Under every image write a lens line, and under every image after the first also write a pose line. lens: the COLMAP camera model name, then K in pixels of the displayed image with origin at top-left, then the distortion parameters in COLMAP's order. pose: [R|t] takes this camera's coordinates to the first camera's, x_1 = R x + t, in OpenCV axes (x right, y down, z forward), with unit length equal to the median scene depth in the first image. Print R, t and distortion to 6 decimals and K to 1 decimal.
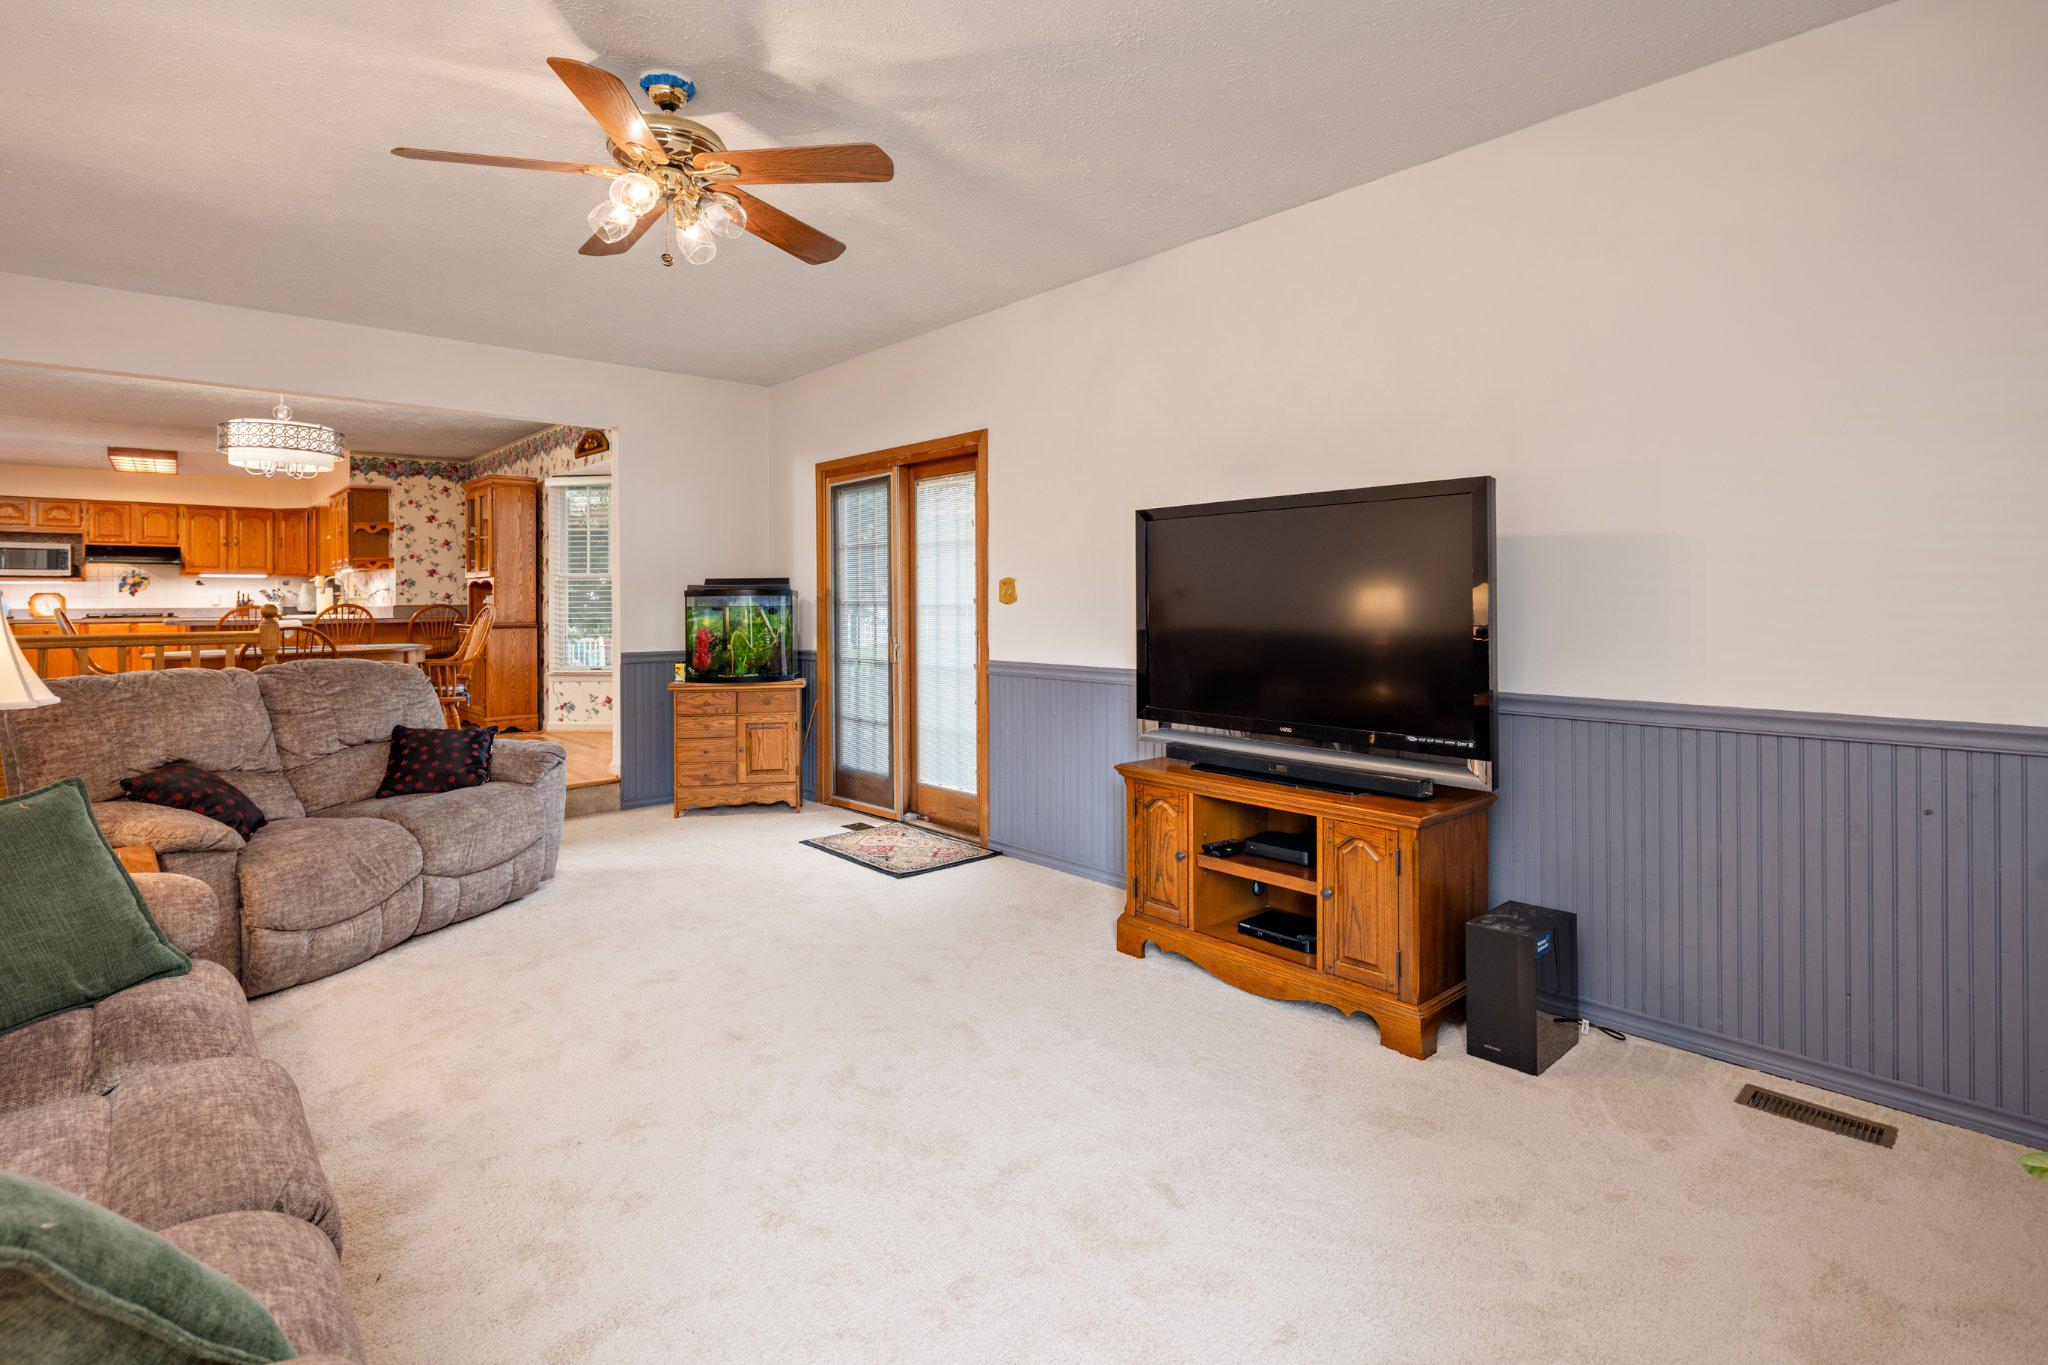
lens RADIAL K [[1007.7, 0, 1010.9], [0, 1007.7, 599.4], [0, 0, 1]] dist [-0.003038, -0.001304]
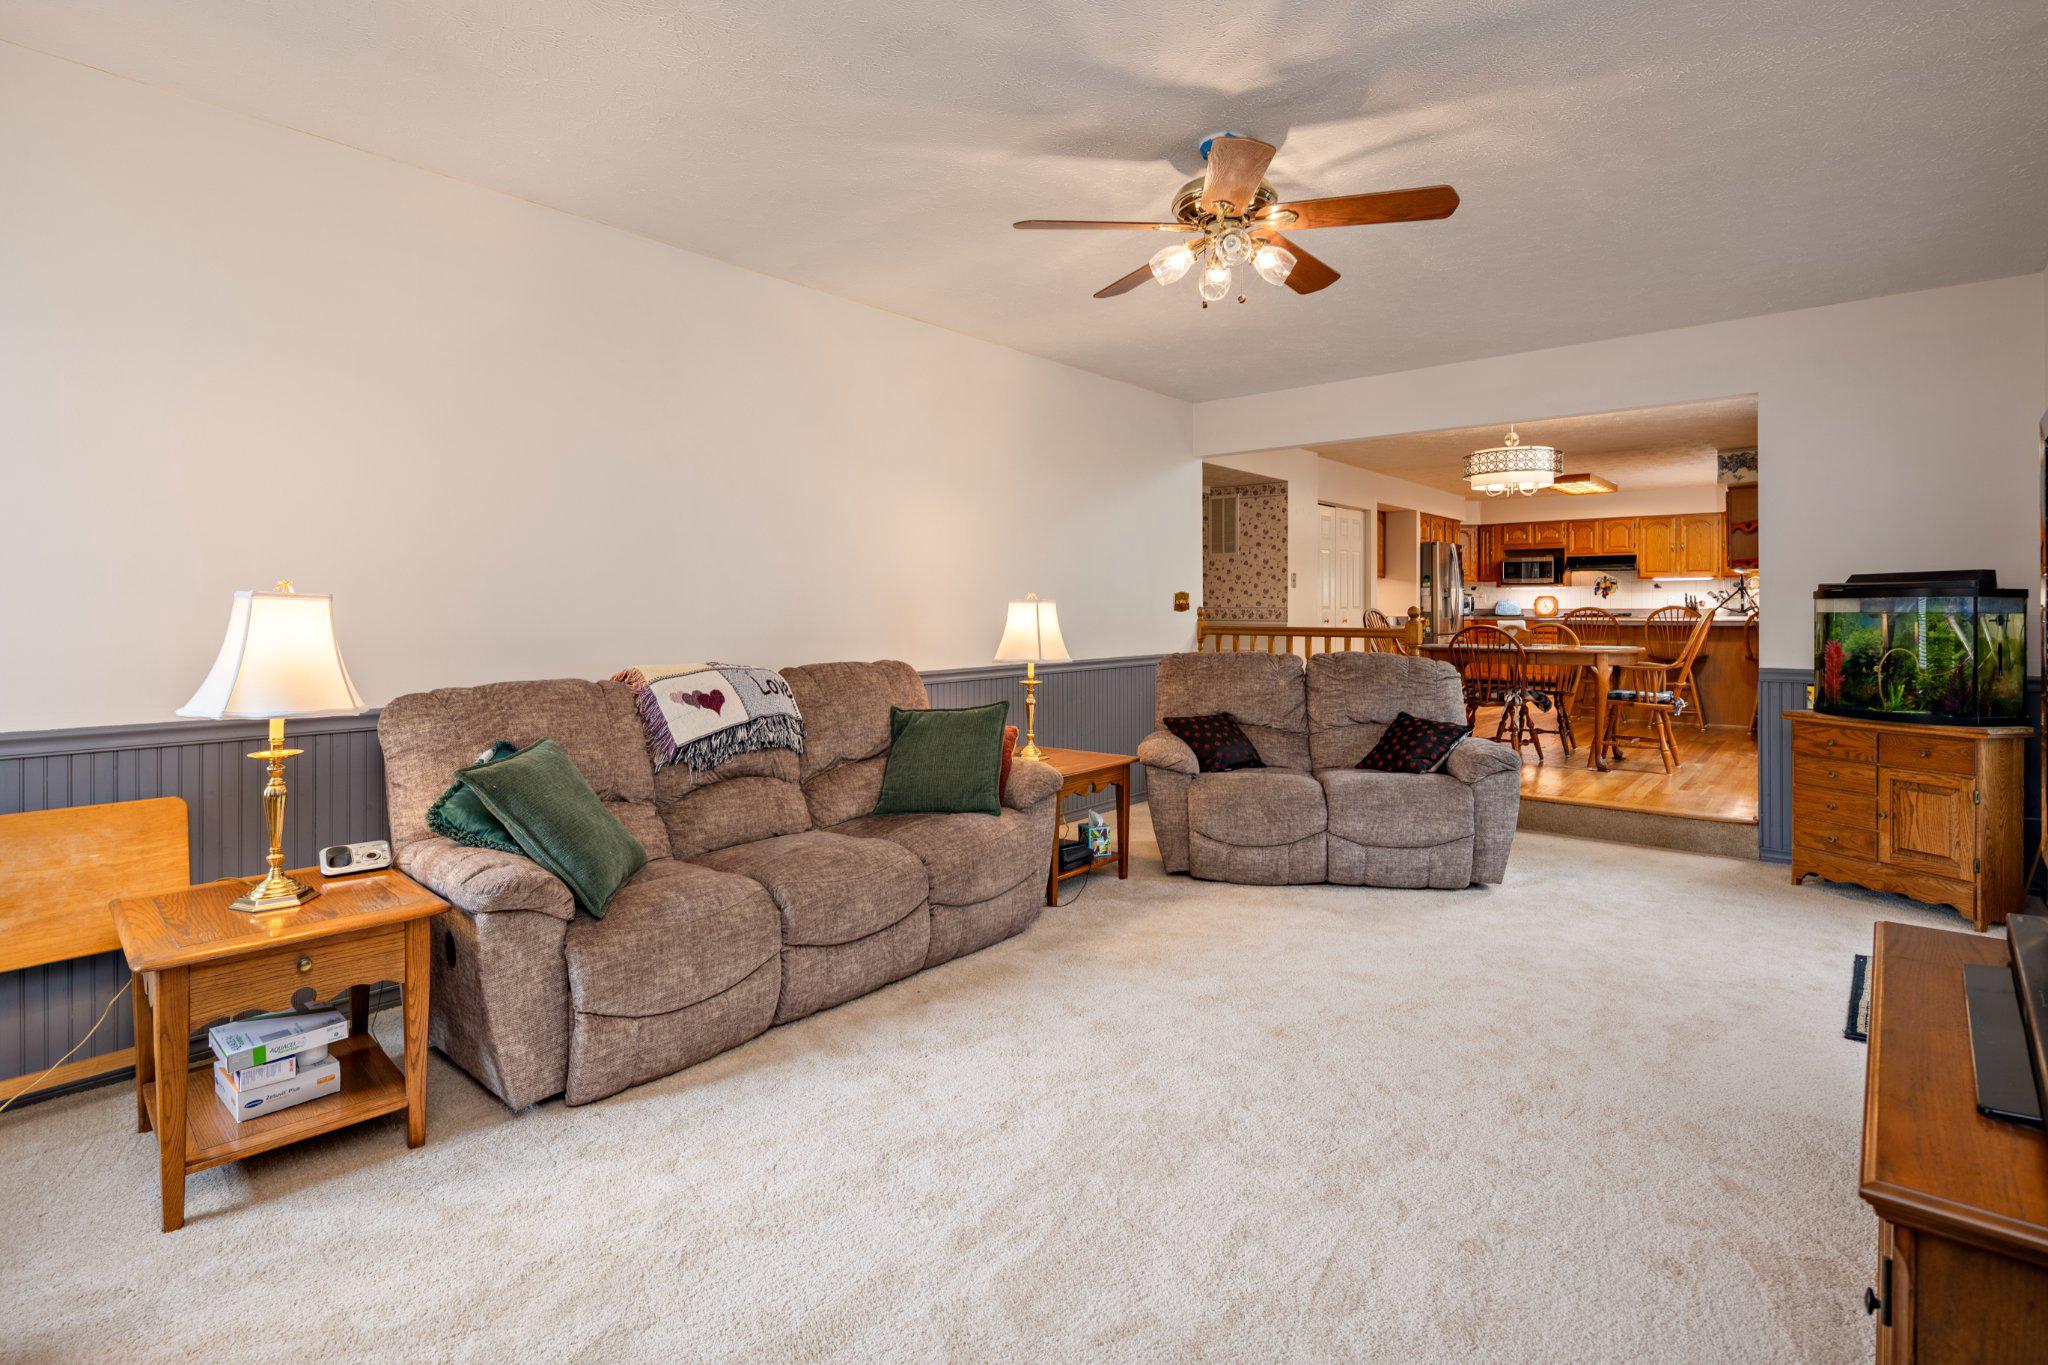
lens RADIAL K [[1007.7, 0, 1007.0], [0, 1007.7, 603.9], [0, 0, 1]] dist [-0.003038, -0.001304]
pose [[0.122982, 0.002449, -0.992406, 0.356671], [0.001718, 0.999995, 0.002680, -0.002132], [0.992407, -0.002035, 0.122977, 0.301100]]
